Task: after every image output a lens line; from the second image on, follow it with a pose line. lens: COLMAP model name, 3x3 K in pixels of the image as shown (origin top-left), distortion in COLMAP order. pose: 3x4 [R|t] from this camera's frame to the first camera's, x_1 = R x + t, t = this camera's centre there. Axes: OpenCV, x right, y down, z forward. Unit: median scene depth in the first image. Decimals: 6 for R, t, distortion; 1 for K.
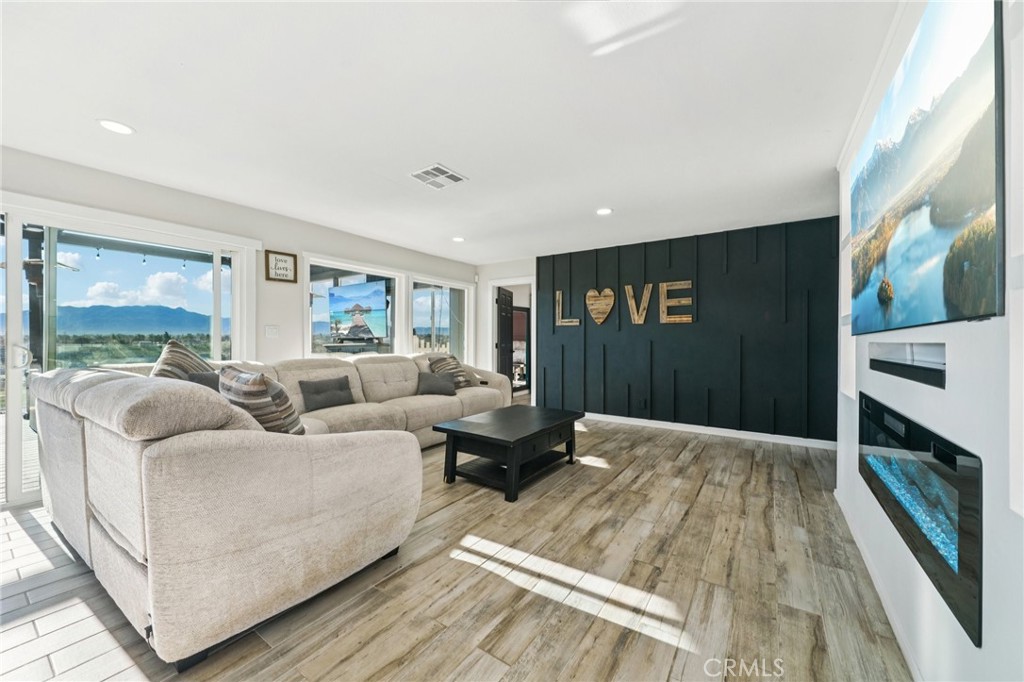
lens RADIAL K [[395.7, 0, 507.2], [0, 395.7, 342.2], [0, 0, 1]] dist [-0.001871, 0.000532]
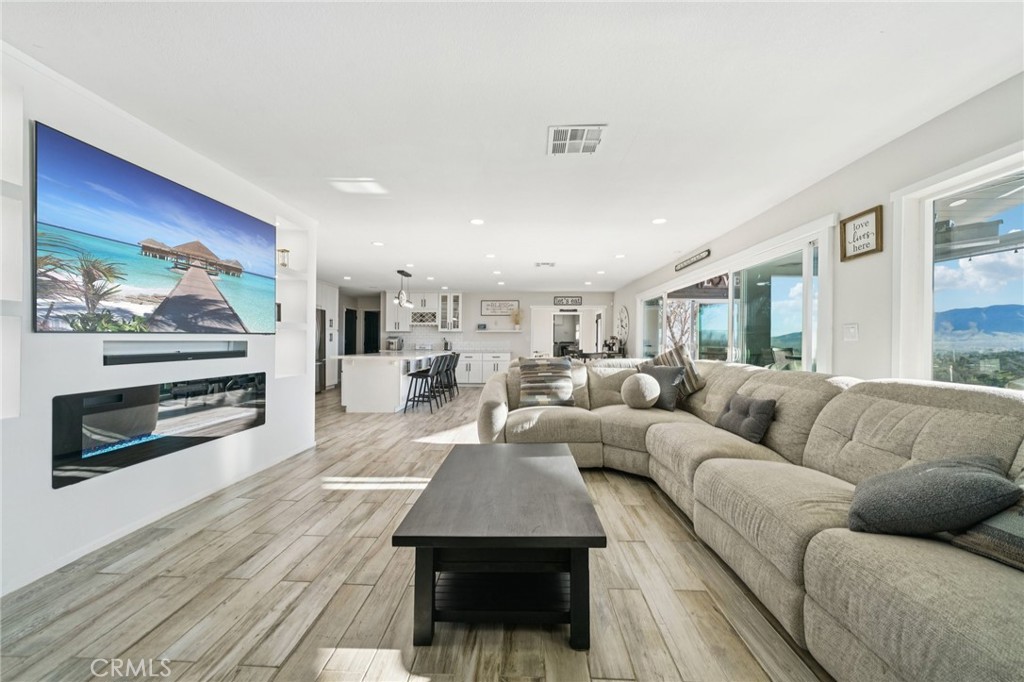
lens RADIAL K [[395.7, 0, 509.1], [0, 395.7, 340.4], [0, 0, 1]] dist [-0.001871, 0.000532]
pose [[-0.855142, -0.011687, -0.518263, 0.423541], [-0.011931, 0.999925, -0.002862, -0.007711], [0.518257, 0.003736, -0.855217, 1.951355]]
